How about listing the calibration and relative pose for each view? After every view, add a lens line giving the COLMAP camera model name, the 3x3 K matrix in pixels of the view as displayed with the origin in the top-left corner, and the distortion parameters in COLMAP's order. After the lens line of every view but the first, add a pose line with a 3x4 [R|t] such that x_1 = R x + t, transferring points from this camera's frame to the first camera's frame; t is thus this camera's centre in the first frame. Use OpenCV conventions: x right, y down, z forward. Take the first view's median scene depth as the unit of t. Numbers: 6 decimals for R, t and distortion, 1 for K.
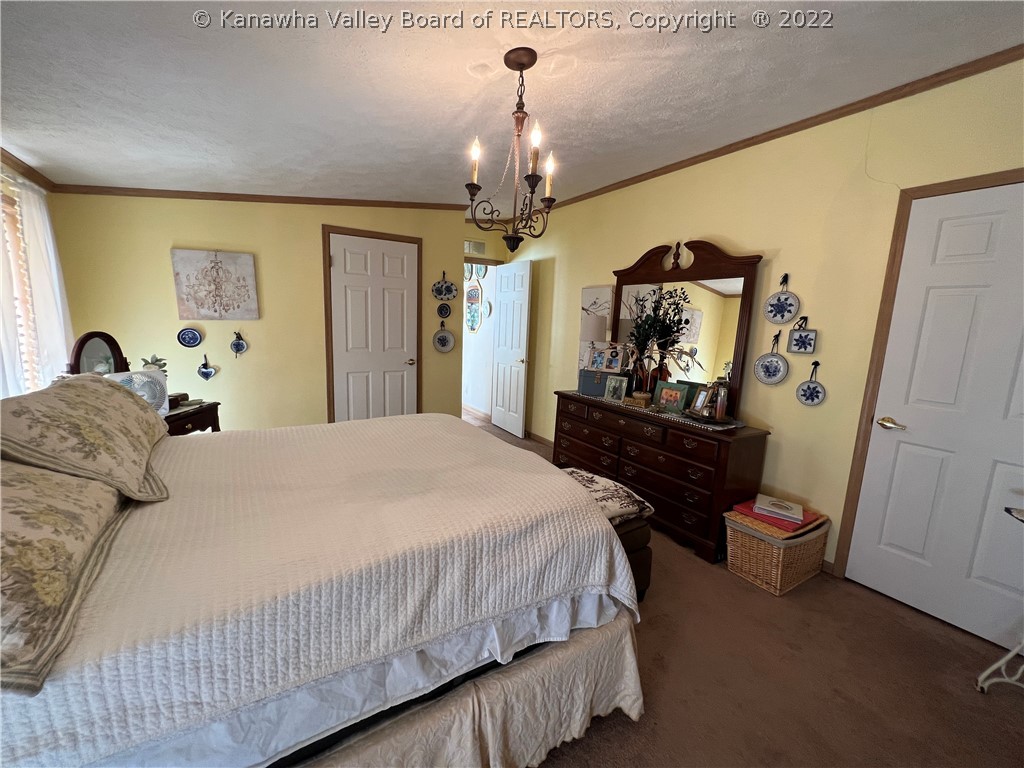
lens RADIAL K [[408.9, 0, 508.5], [0, 408.9, 381.3], [0, 0, 1]] dist [-0.003394, 0.000200]
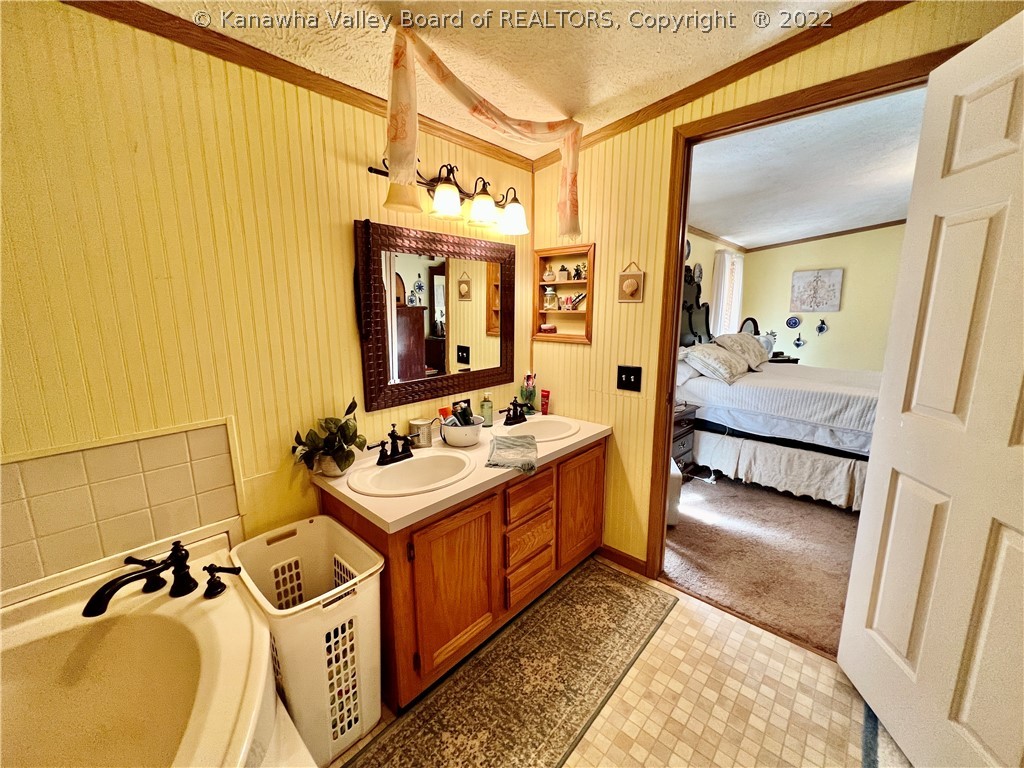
lens RADIAL K [[408.9, 0, 511.2], [0, 408.9, 380.4], [0, 0, 1]] dist [-0.003394, 0.000200]
pose [[0.267757, 0.134908, -0.953995, 0.618131], [-0.136173, 0.985508, 0.101145, 0.129674], [0.953815, 0.102826, 0.282248, -0.638508]]
